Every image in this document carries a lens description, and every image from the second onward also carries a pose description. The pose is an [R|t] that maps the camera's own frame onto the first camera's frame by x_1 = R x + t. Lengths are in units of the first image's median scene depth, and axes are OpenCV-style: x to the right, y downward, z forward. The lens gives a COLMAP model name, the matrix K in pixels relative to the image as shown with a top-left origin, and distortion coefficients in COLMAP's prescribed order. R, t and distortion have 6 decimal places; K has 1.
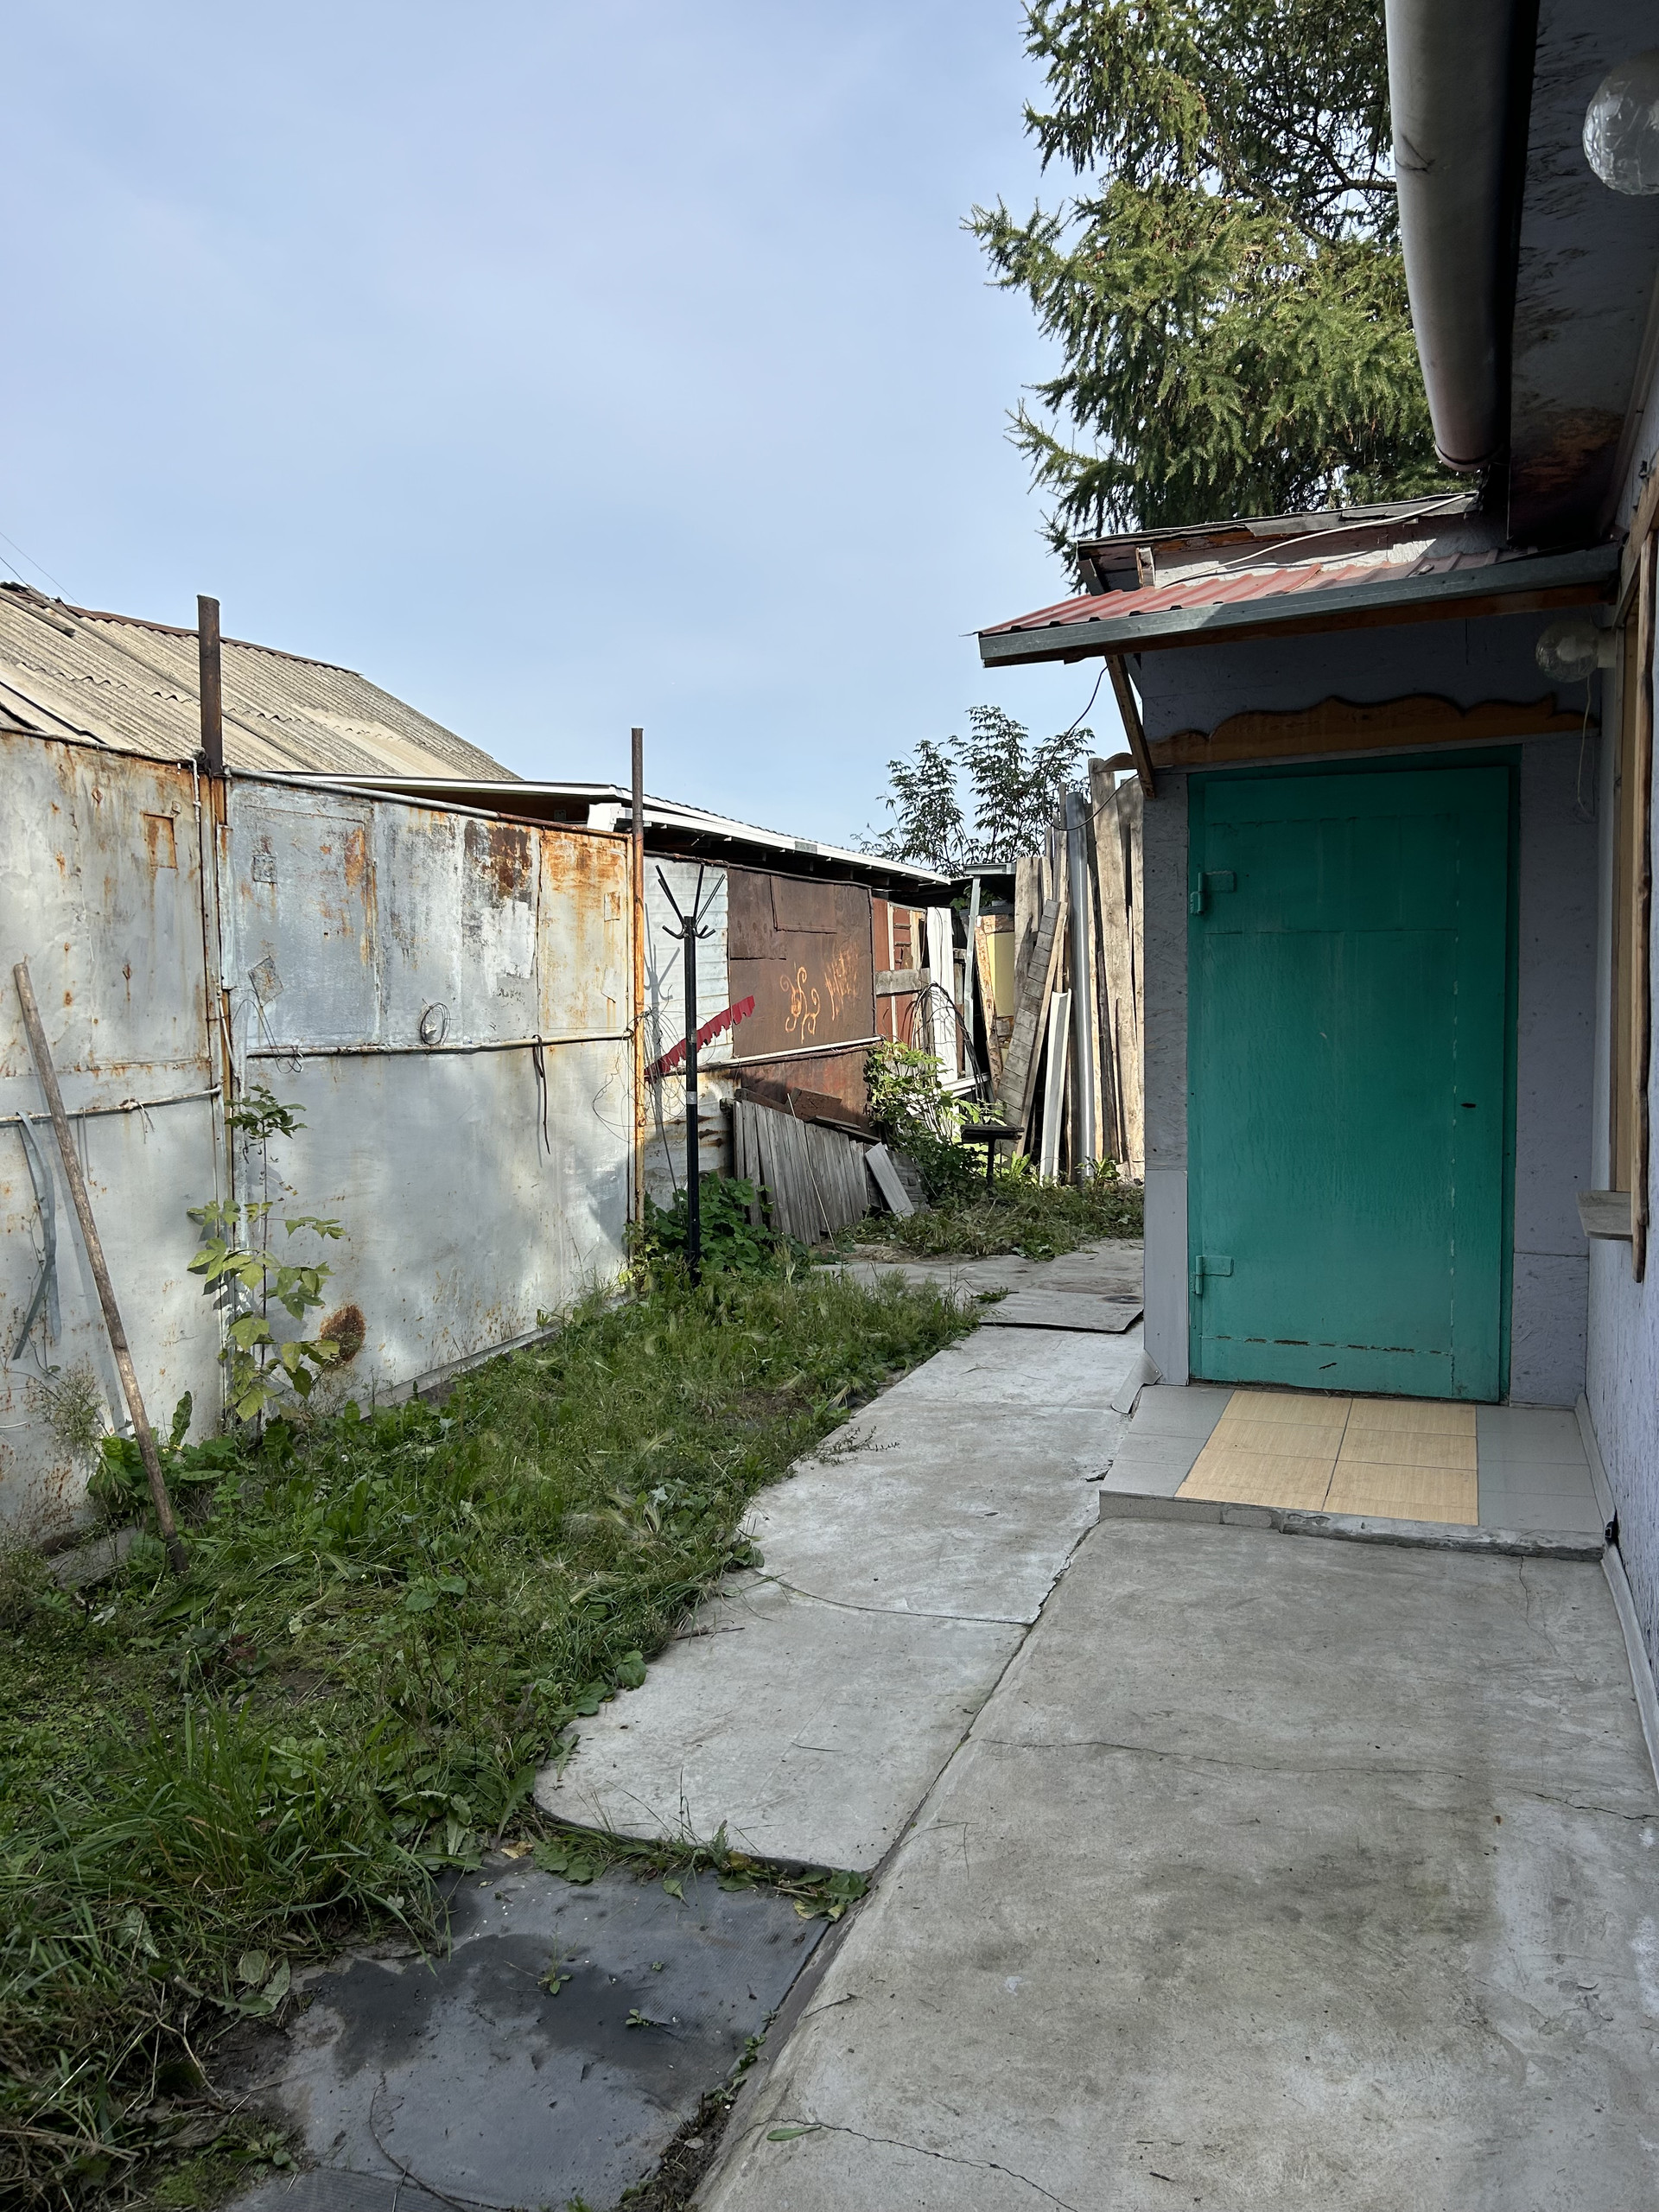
lens RADIAL K [[1670.2, 0, 828.6], [0, 1670.2, 1106.6], [0, 0, 1]] dist [0.072523, -0.081130]
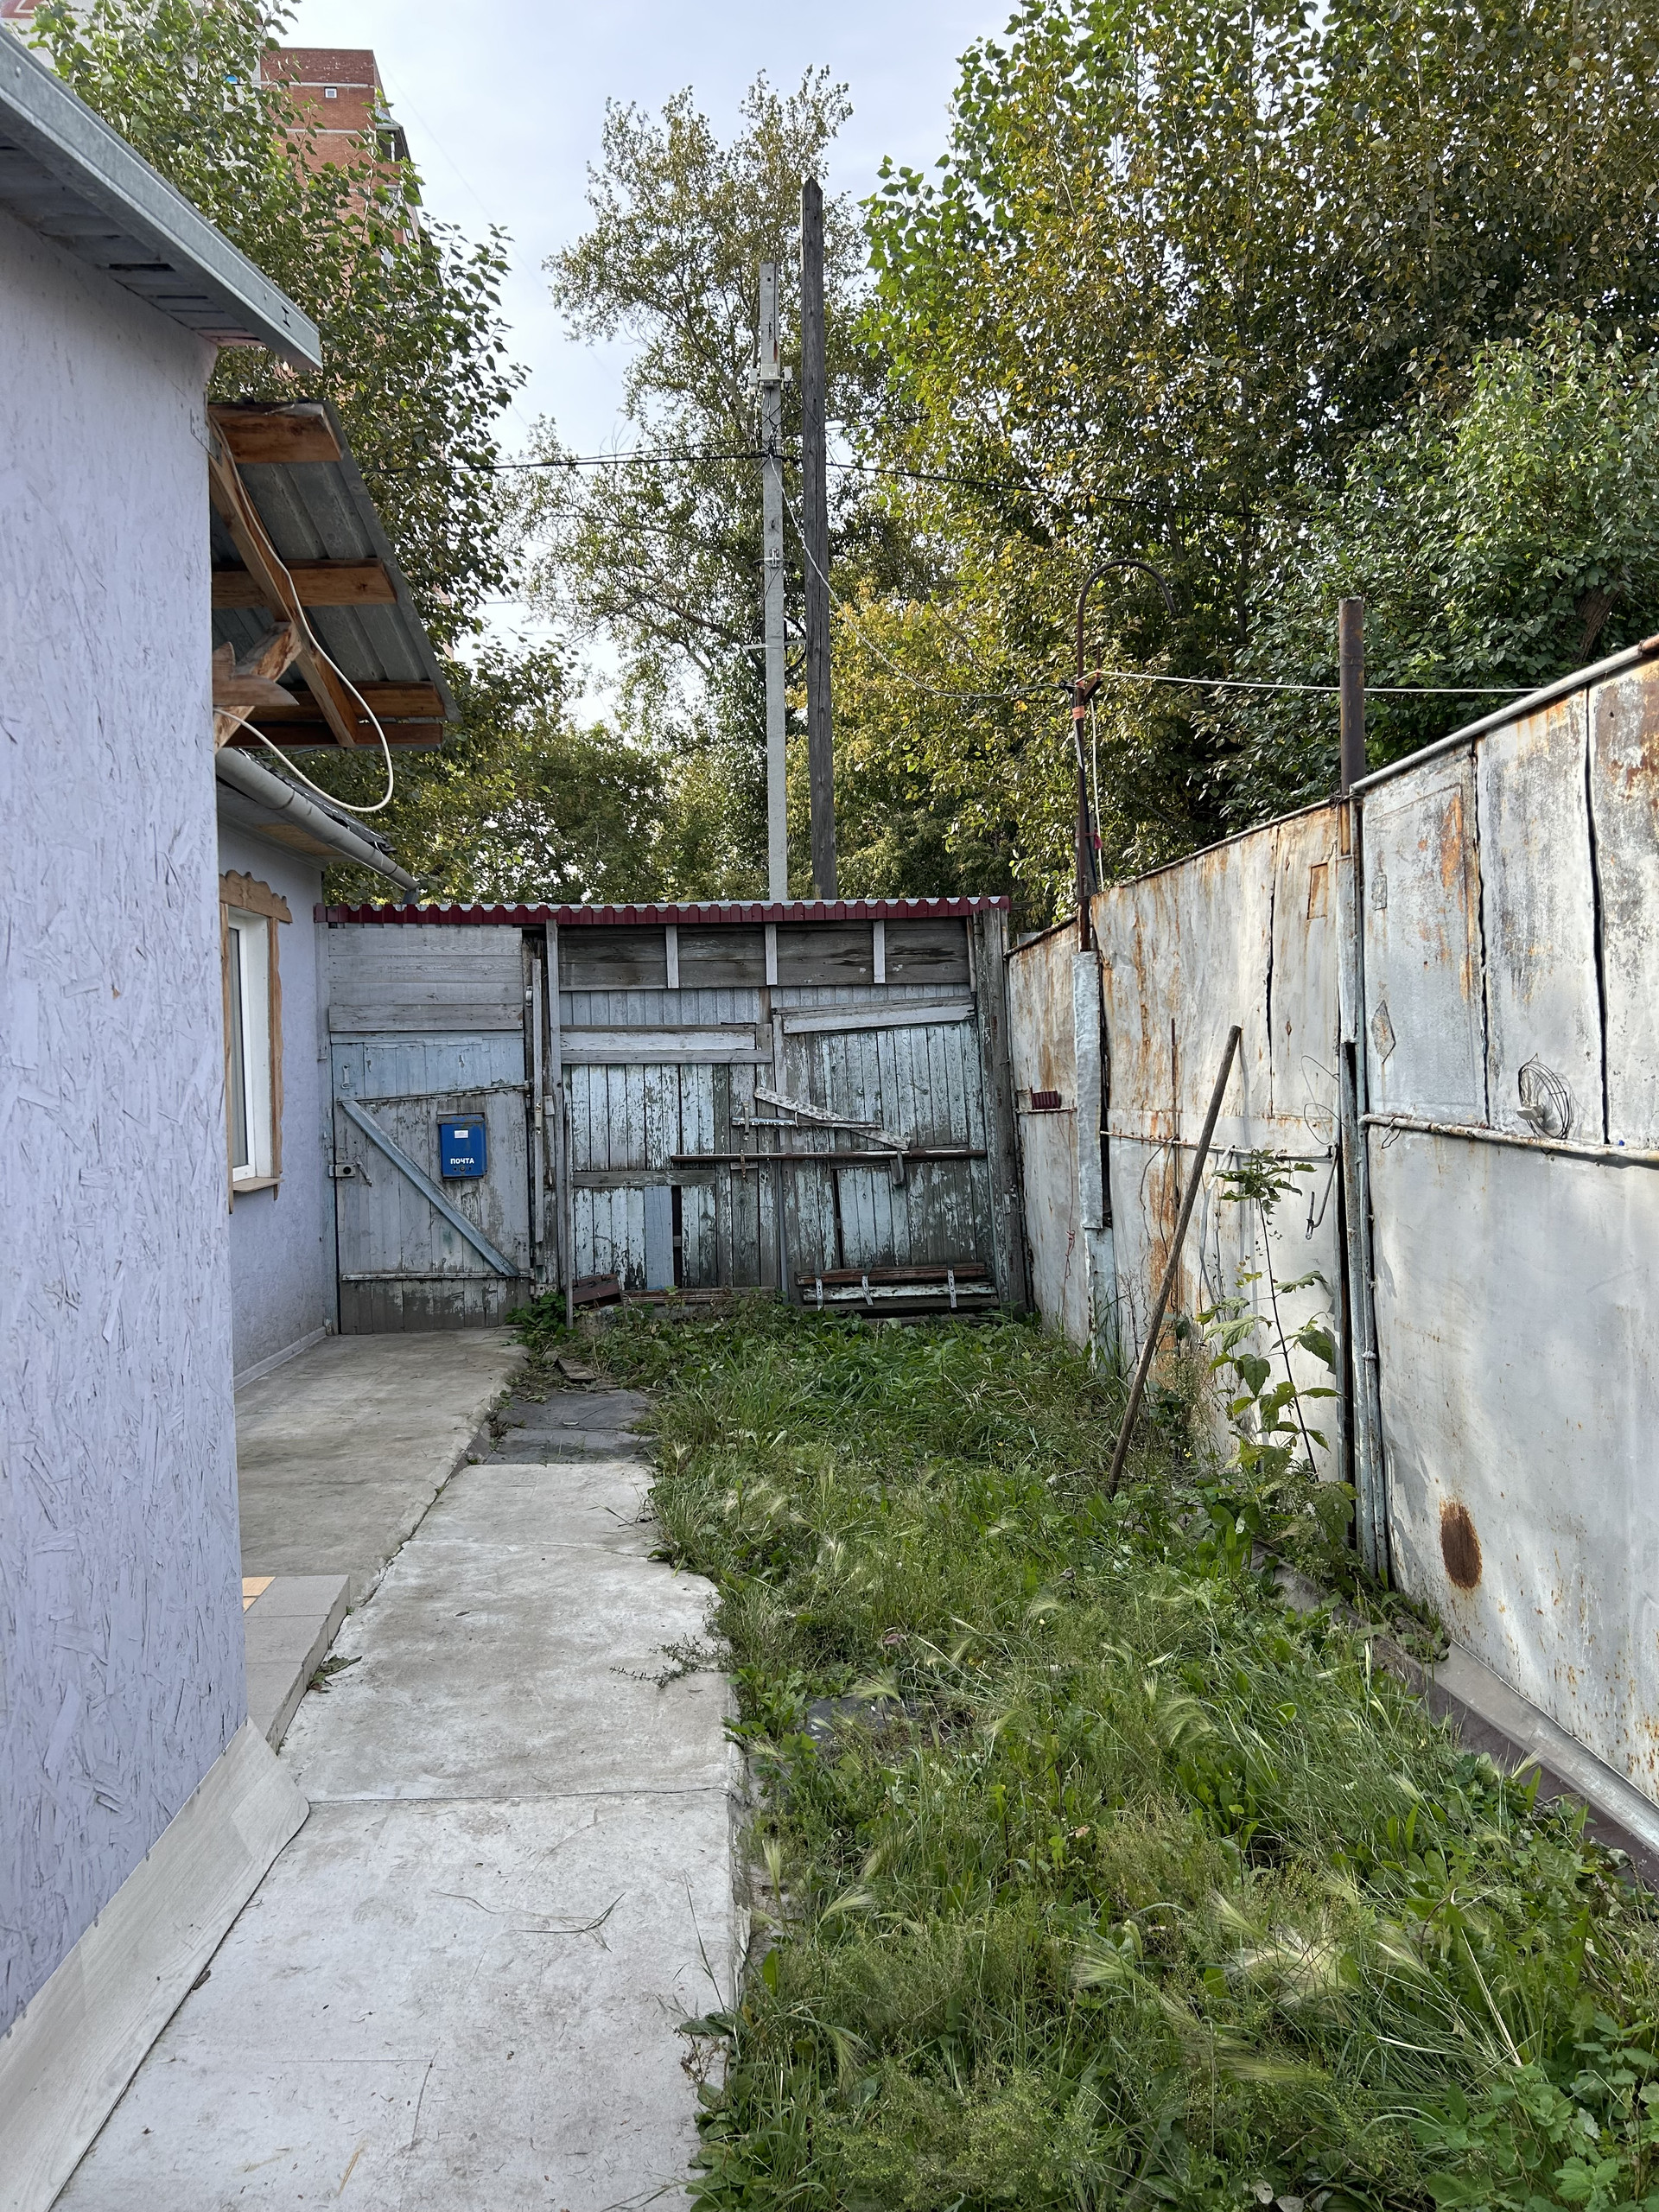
lens RADIAL K [[1670.2, 0, 829.5], [0, 1670.2, 1097.6], [0, 0, 1]] dist [0.072523, -0.081130]
pose [[-0.915961, 0.052160, -0.397864, 0.199920], [0.017058, 0.995681, 0.091263, -0.104950], [0.400906, 0.076807, -0.912894, 1.417566]]
